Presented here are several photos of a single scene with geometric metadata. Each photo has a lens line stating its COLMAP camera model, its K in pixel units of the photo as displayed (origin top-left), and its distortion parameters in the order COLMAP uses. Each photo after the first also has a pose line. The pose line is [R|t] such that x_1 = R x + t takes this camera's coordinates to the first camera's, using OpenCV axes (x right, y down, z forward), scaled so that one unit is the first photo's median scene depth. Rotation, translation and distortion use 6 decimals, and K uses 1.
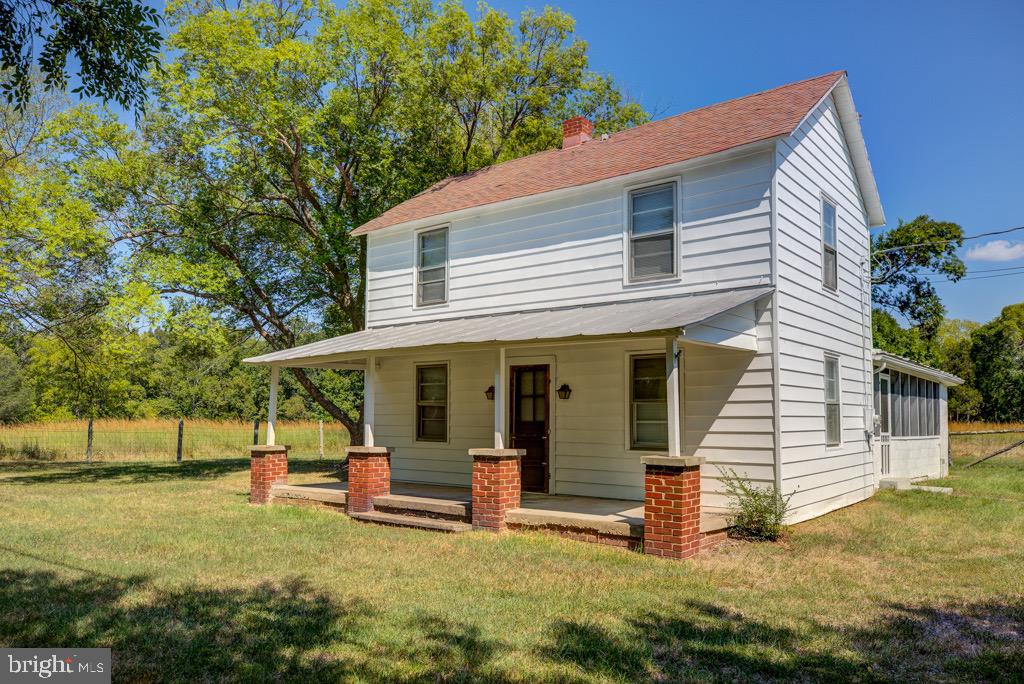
lens RADIAL K [[733.2, 0, 486.4], [0, 733.2, 376.1], [0, 0, 1]] dist [-0.006610, -0.000483]
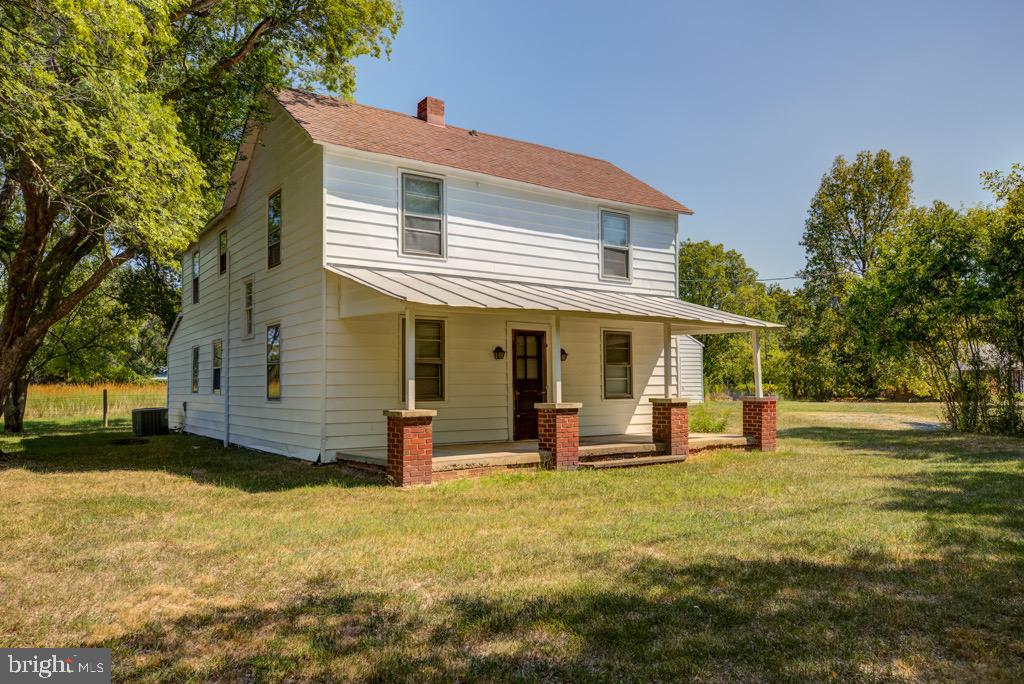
lens RADIAL K [[733.2, 0, 486.8], [0, 733.2, 360.5], [0, 0, 1]] dist [-0.006610, -0.000483]
pose [[0.290087, 0.025791, 0.956653, -1.108984], [-0.051205, 0.998623, -0.011395, 0.050810], [-0.955629, -0.045679, 0.291008, 0.752494]]
